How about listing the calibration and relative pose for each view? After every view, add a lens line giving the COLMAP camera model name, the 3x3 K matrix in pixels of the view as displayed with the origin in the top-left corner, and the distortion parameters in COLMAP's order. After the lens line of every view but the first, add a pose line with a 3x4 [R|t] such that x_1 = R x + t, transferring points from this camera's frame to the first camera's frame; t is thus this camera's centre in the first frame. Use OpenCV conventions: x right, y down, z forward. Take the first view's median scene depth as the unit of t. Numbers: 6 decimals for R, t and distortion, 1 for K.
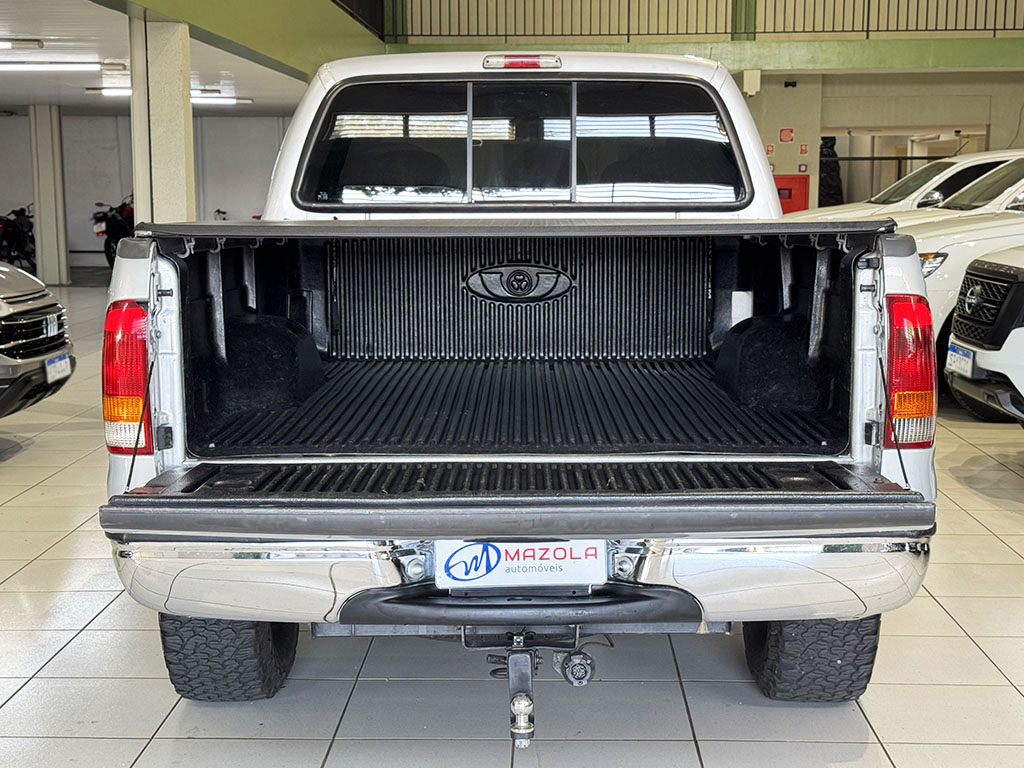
lens RADIAL K [[1530.0, 0, 512.0], [0, 1530.0, 384.0], [0, 0, 1]] dist [0.149413, -0.143796]
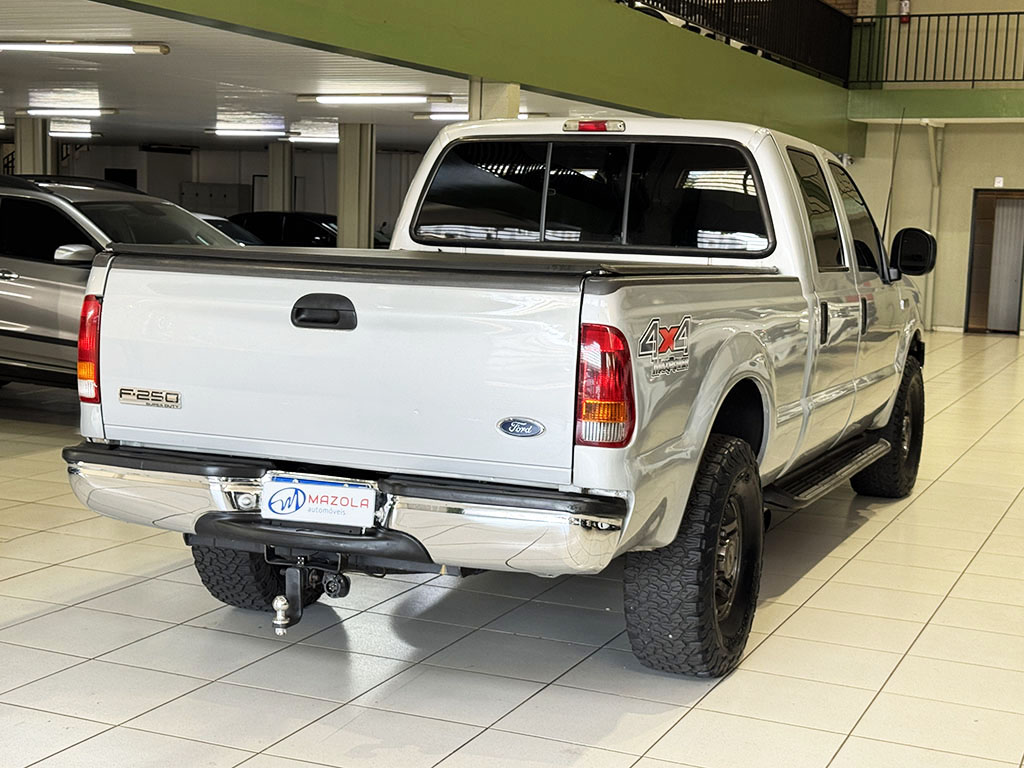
lens RADIAL K [[1530.0, 0, 512.0], [0, 1530.0, 384.0], [0, 0, 1]] dist [0.149413, -0.143796]
pose [[0.925253, 0.075455, -0.371771, 0.402691], [-0.084288, 0.996413, -0.007540, 0.003813], [0.369868, 0.038312, 0.928294, -0.118367]]
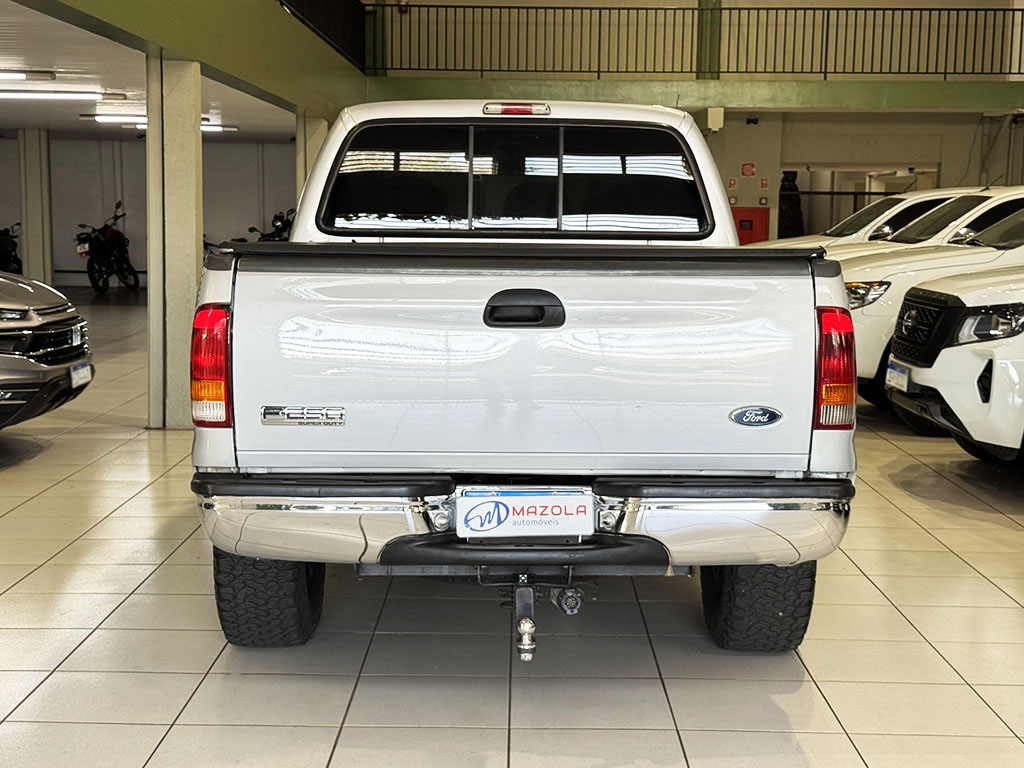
lens RADIAL K [[1530.0, 0, 512.0], [0, 1530.0, 384.0], [0, 0, 1]] dist [0.149413, -0.143796]
pose [[0.999641, 0.012146, 0.023900, -0.022109], [-0.011723, 0.999773, -0.017796, 0.018569], [-0.024111, 0.017509, 0.999556, -0.153164]]
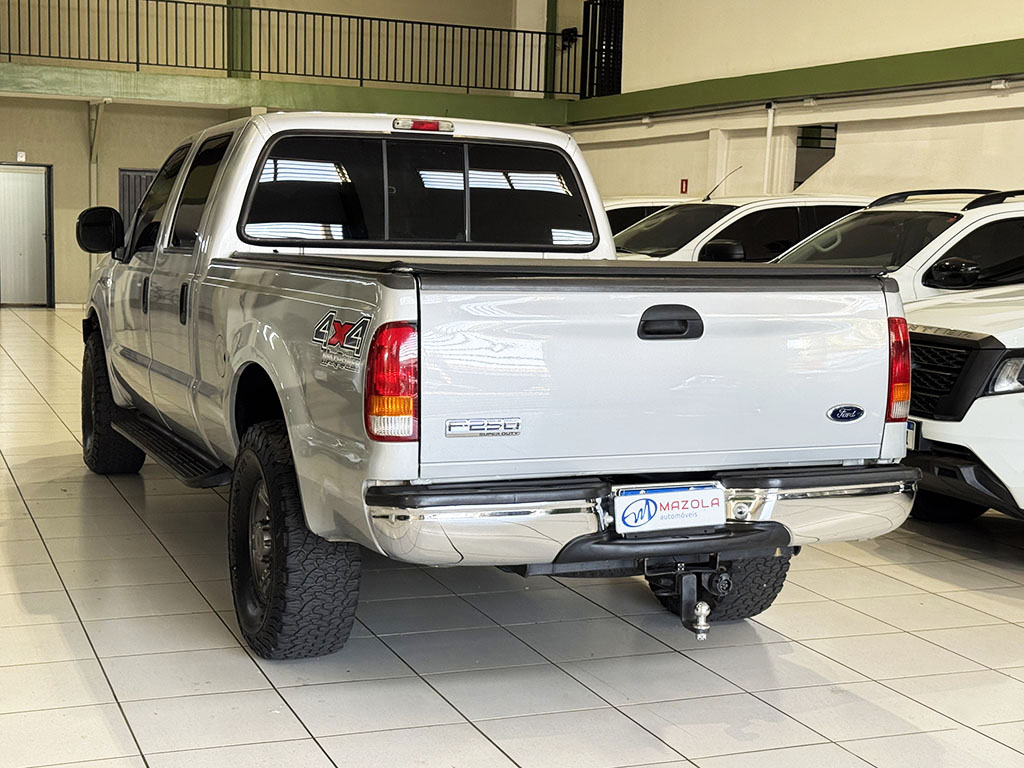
lens RADIAL K [[1530.0, 0, 512.0], [0, 1530.0, 384.0], [0, 0, 1]] dist [0.149413, -0.143796]
pose [[0.916346, -0.014508, 0.400124, -0.413481], [0.020948, 0.999712, -0.011724, 0.009213], [-0.399839, 0.019125, 0.916386, -0.127494]]
